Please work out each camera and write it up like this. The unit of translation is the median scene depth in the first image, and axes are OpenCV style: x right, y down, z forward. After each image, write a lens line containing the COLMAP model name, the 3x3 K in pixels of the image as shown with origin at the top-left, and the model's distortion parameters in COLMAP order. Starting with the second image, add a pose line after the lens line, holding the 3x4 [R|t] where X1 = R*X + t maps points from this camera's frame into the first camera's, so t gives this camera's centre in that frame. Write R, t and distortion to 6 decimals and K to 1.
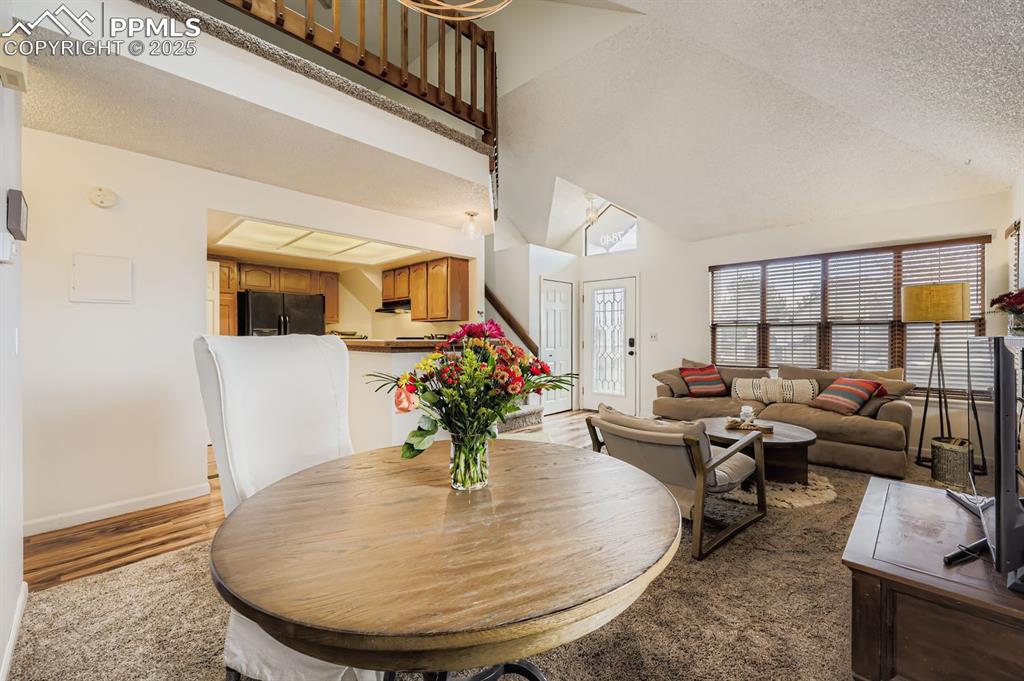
lens RADIAL K [[414.4, 0, 515.5], [0, 414.4, 334.2], [0, 0, 1]] dist [-0.001794, -0.000147]
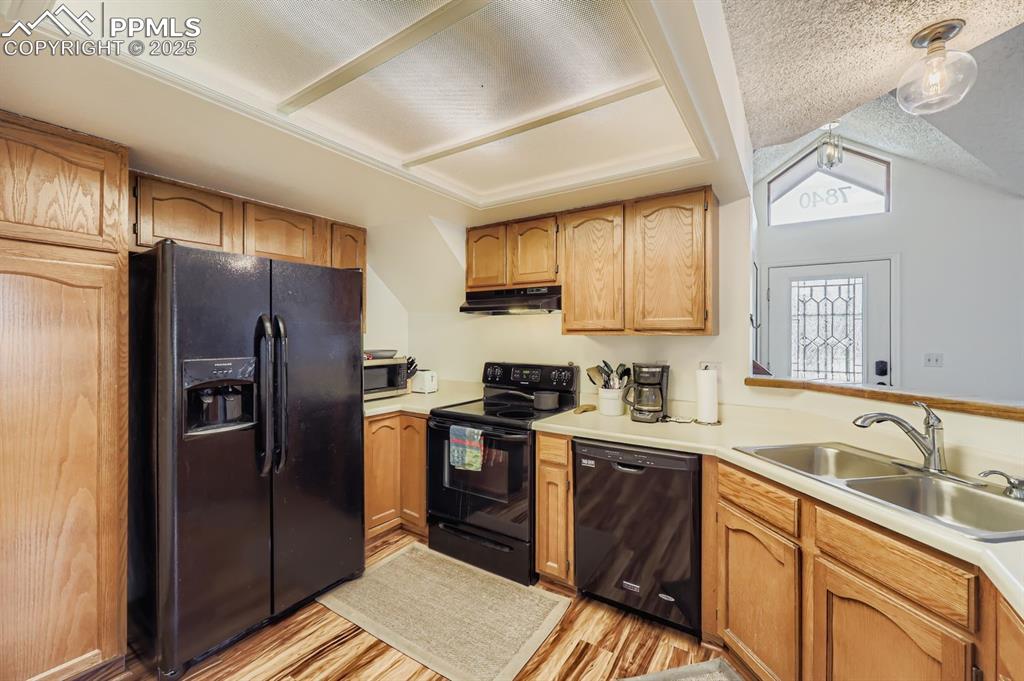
lens RADIAL K [[414.4, 0, 515.5], [0, 414.4, 334.2], [0, 0, 1]] dist [-0.001794, -0.000147]
pose [[0.983451, 0.003779, 0.181133, -0.402047], [-0.004505, 0.999983, 0.003596, -0.033824], [-0.181116, -0.004352, 0.983452, 0.580385]]
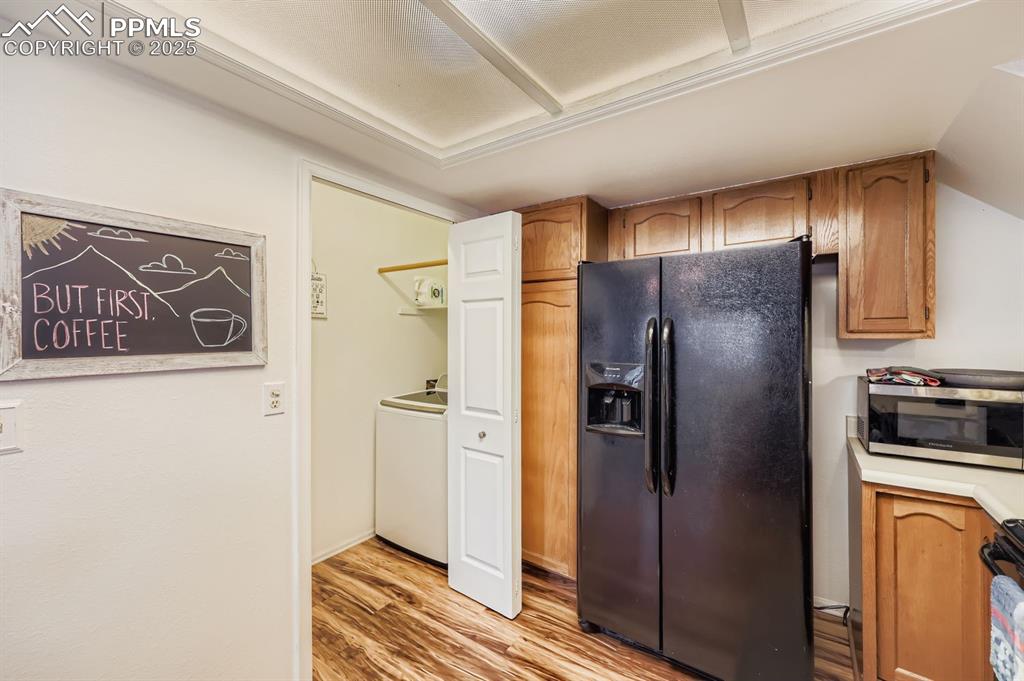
lens RADIAL K [[414.4, 0, 515.5], [0, 414.4, 334.2], [0, 0, 1]] dist [-0.001794, -0.000147]
pose [[0.165121, -0.001760, -0.986272, -0.242048], [0.002792, 0.999995, -0.001317, -0.035915], [0.986269, -0.002537, 0.165125, 0.807893]]
